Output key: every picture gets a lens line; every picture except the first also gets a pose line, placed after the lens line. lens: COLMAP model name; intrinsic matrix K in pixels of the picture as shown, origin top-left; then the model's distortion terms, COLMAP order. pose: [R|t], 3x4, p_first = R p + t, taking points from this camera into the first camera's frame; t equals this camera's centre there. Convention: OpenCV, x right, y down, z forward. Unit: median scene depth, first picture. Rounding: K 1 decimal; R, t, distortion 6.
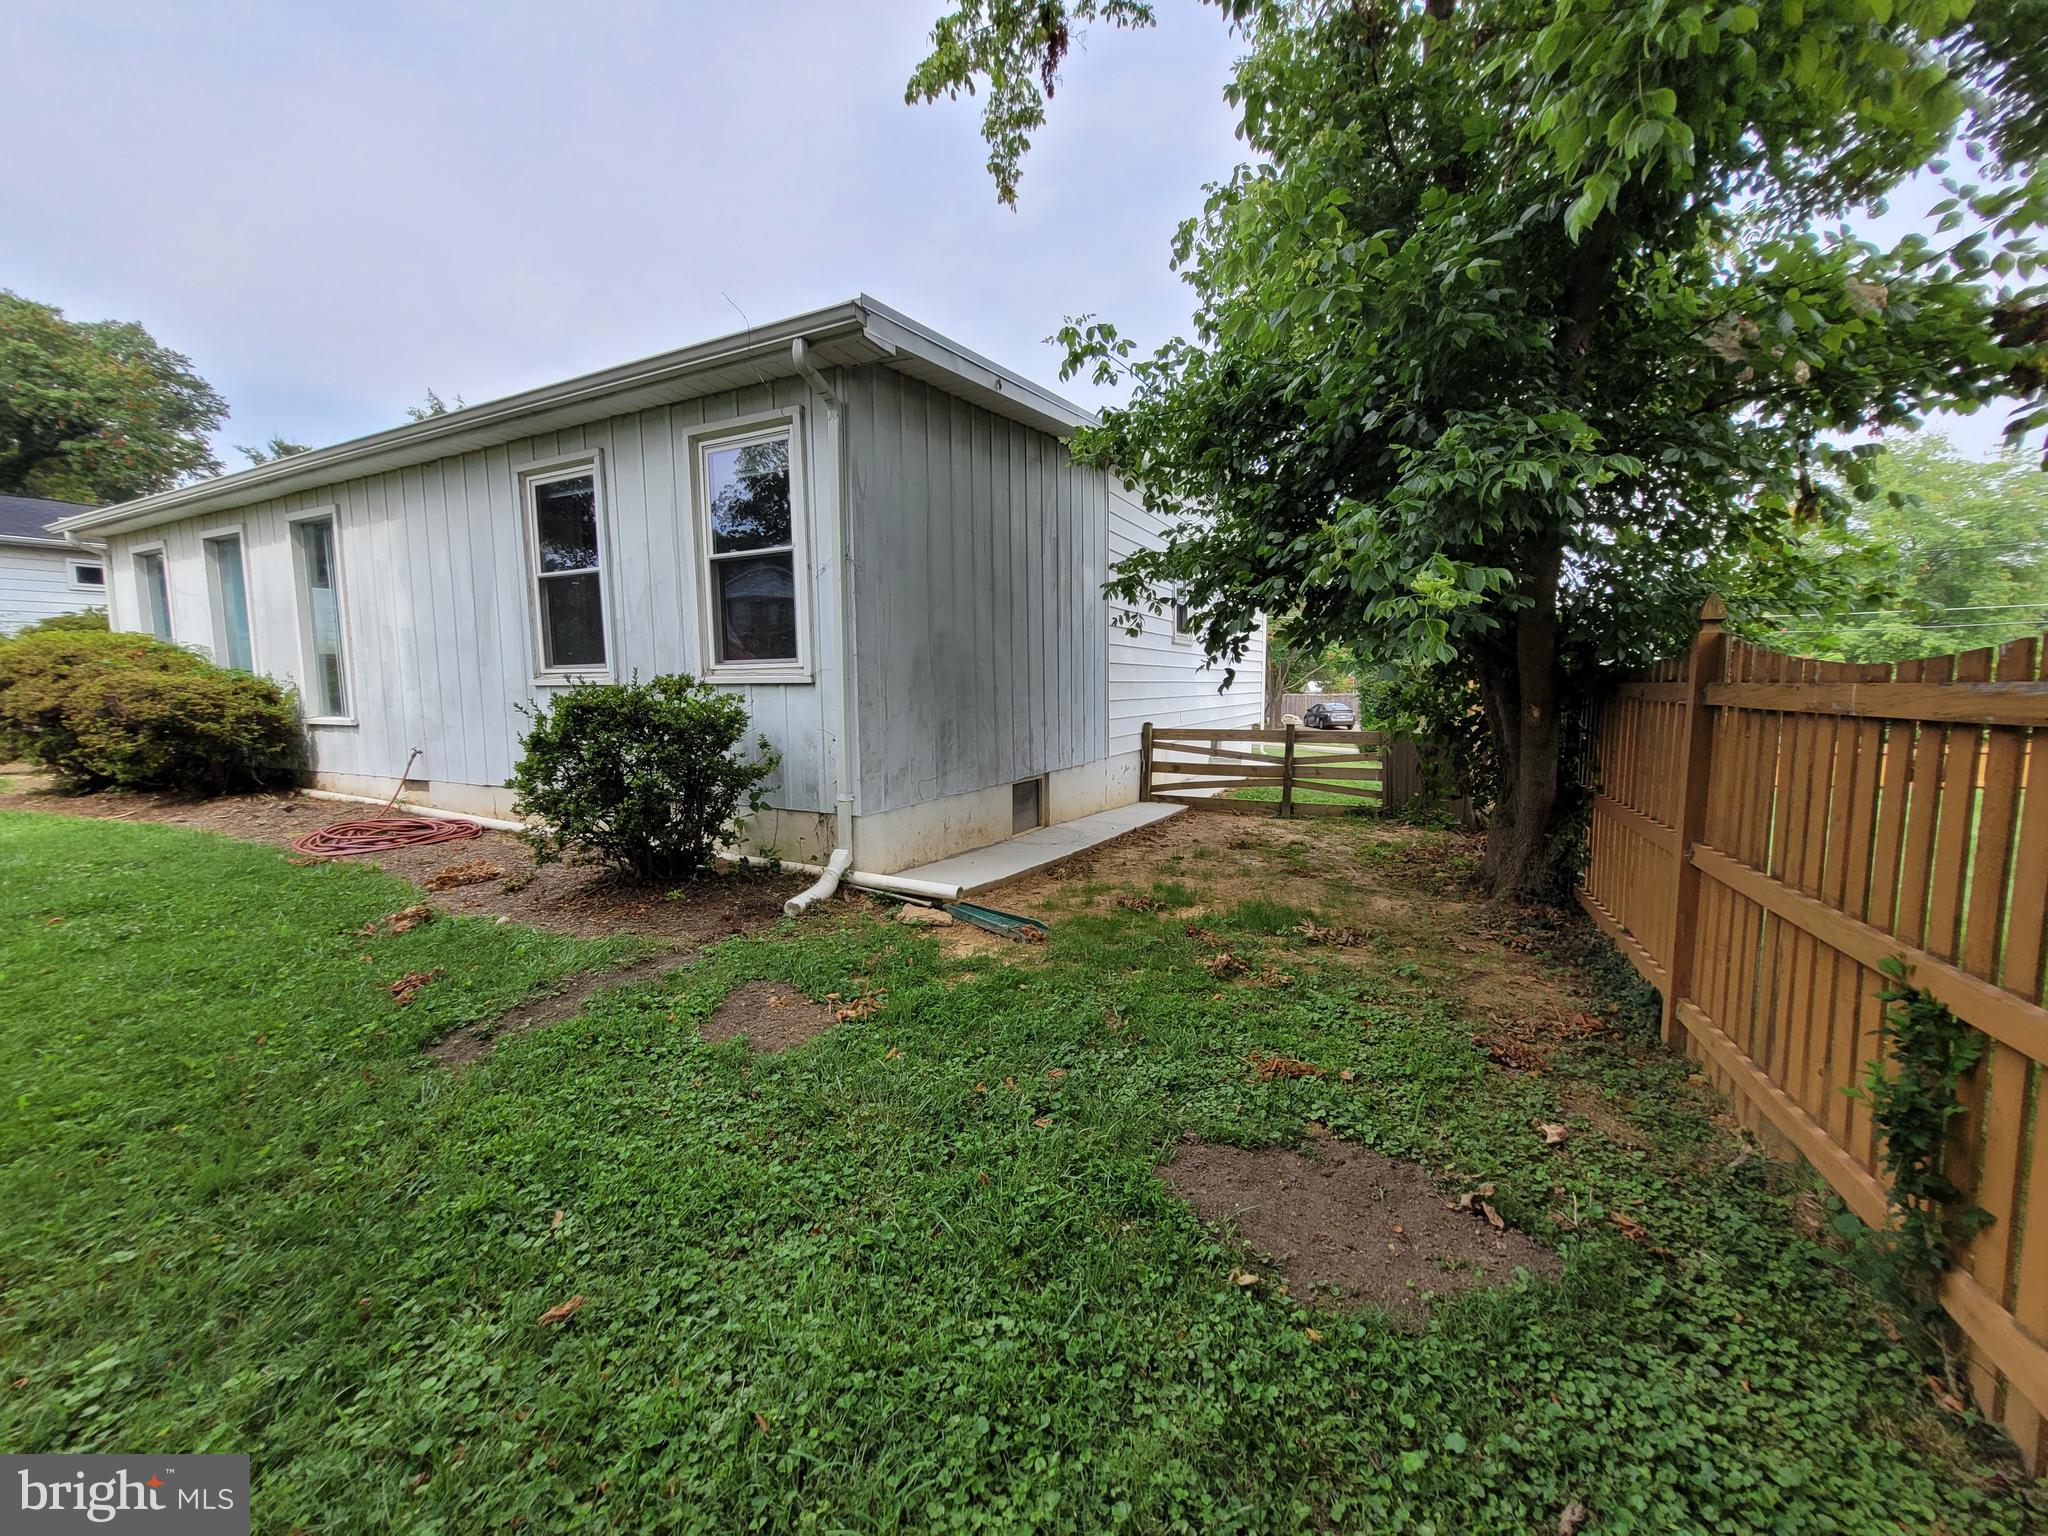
lens RADIAL K [[810.5, 0, 1025.4], [0, 810.5, 767.8], [0, 0, 1]] dist [-0.001352, 0.001130]
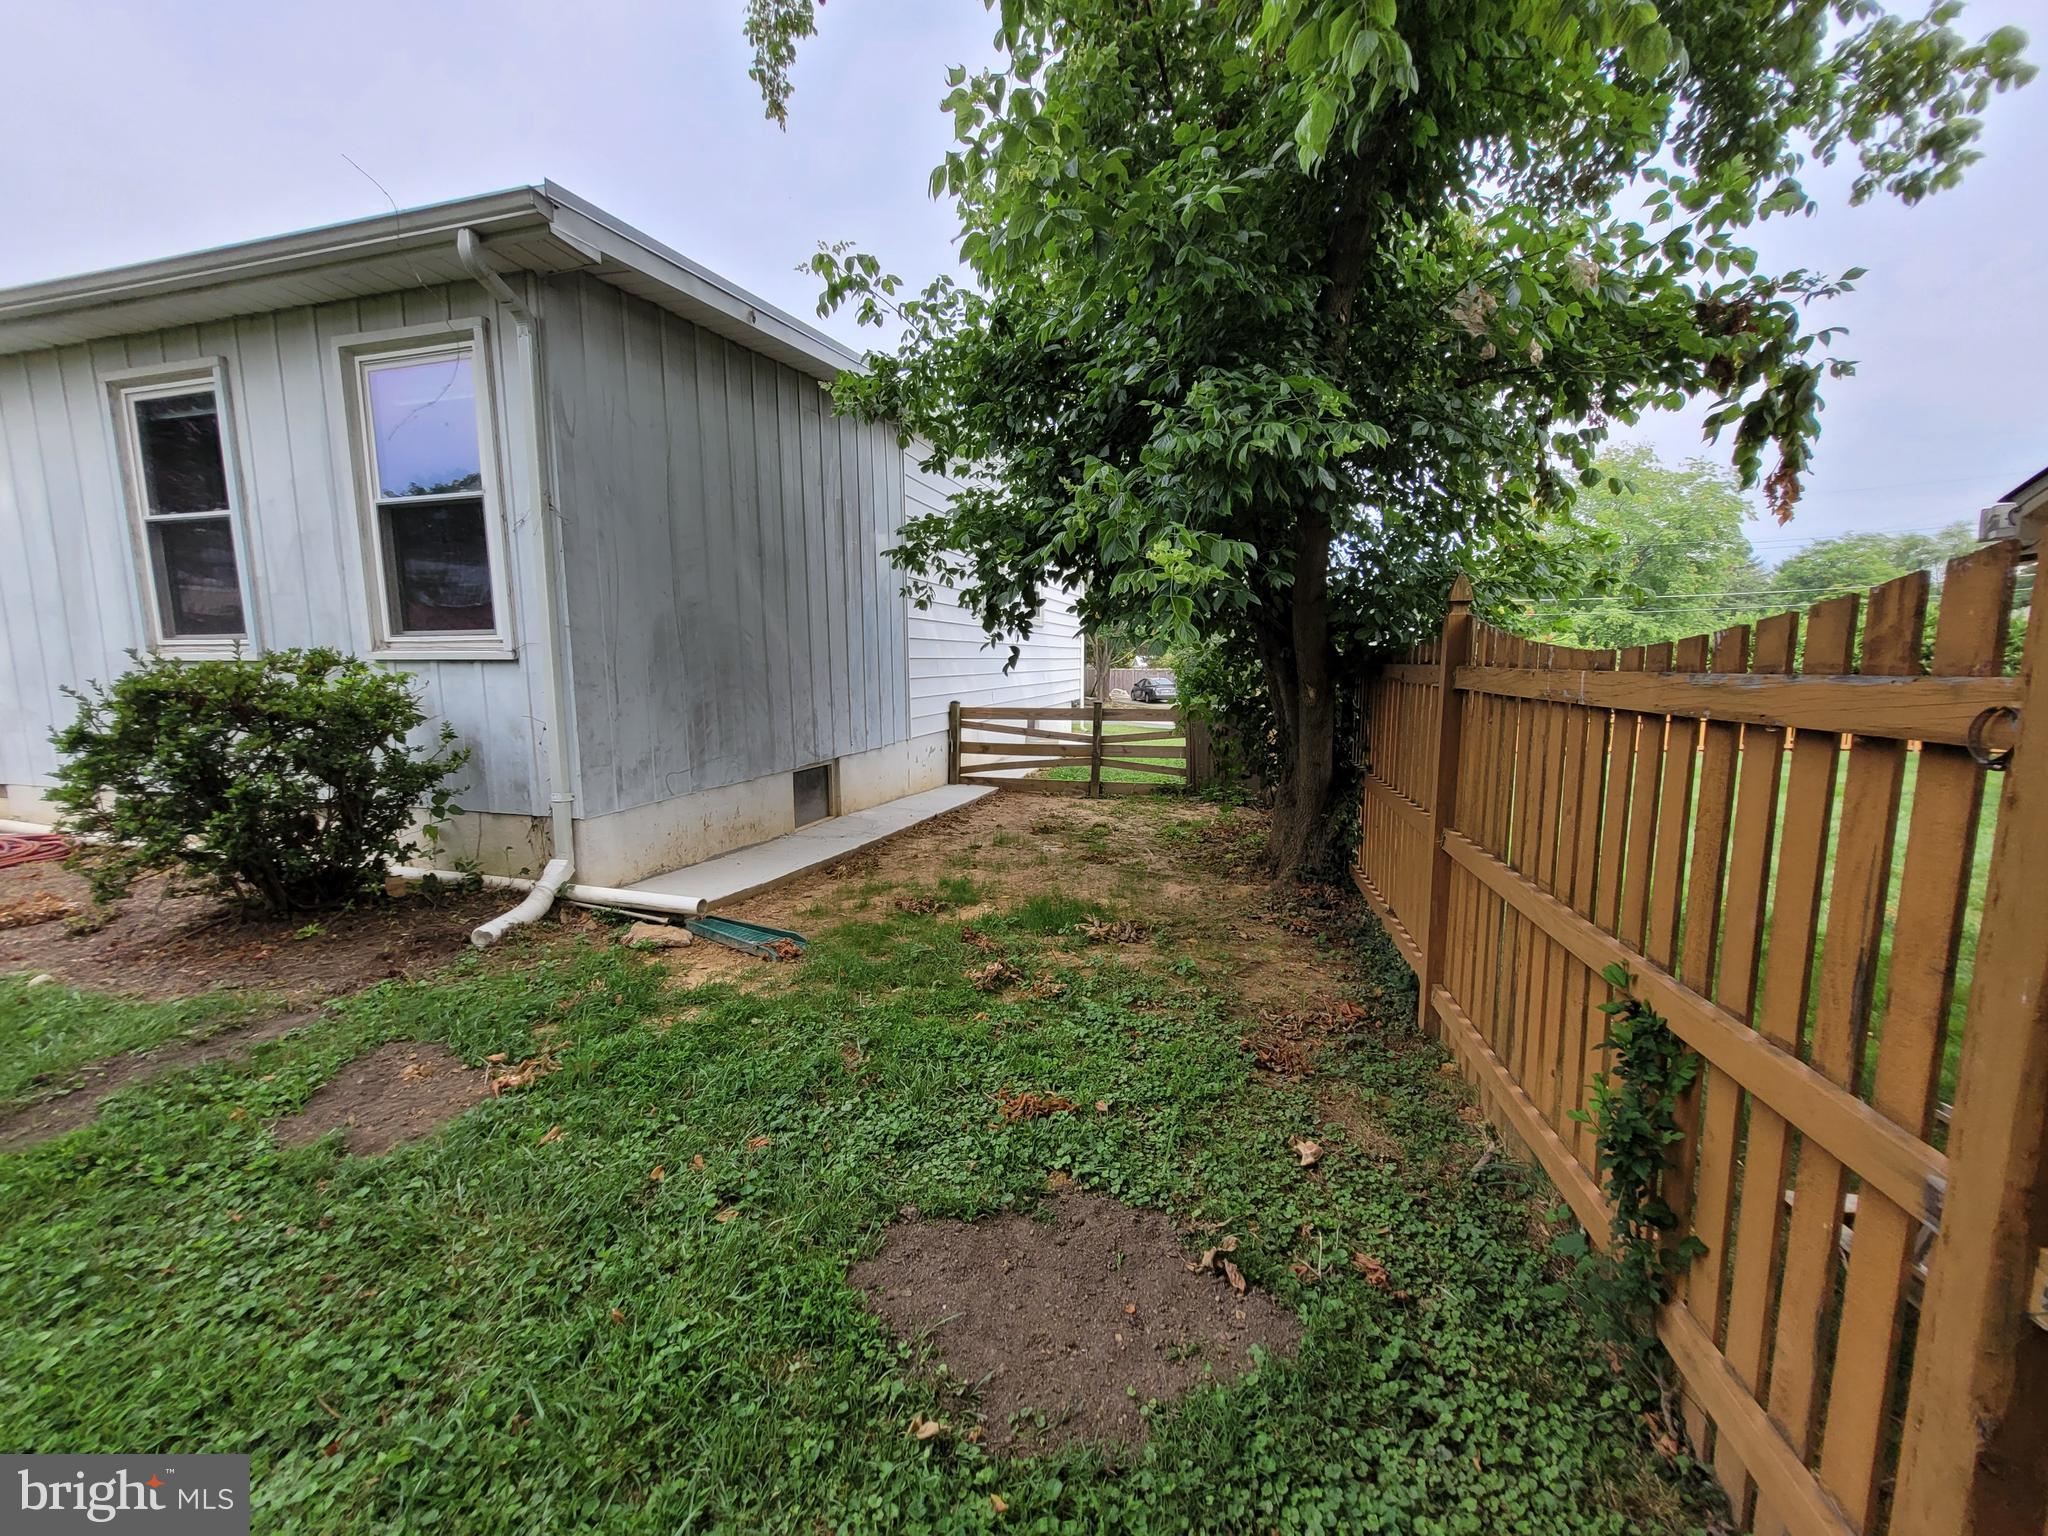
lens RADIAL K [[810.5, 0, 1029.5], [0, 810.5, 758.4], [0, 0, 1]] dist [-0.001352, 0.001130]
pose [[0.980805, -0.019857, 0.193979, 0.120585], [0.015702, 0.999614, 0.022934, -0.020514], [-0.194359, -0.019448, 0.980738, 0.115284]]
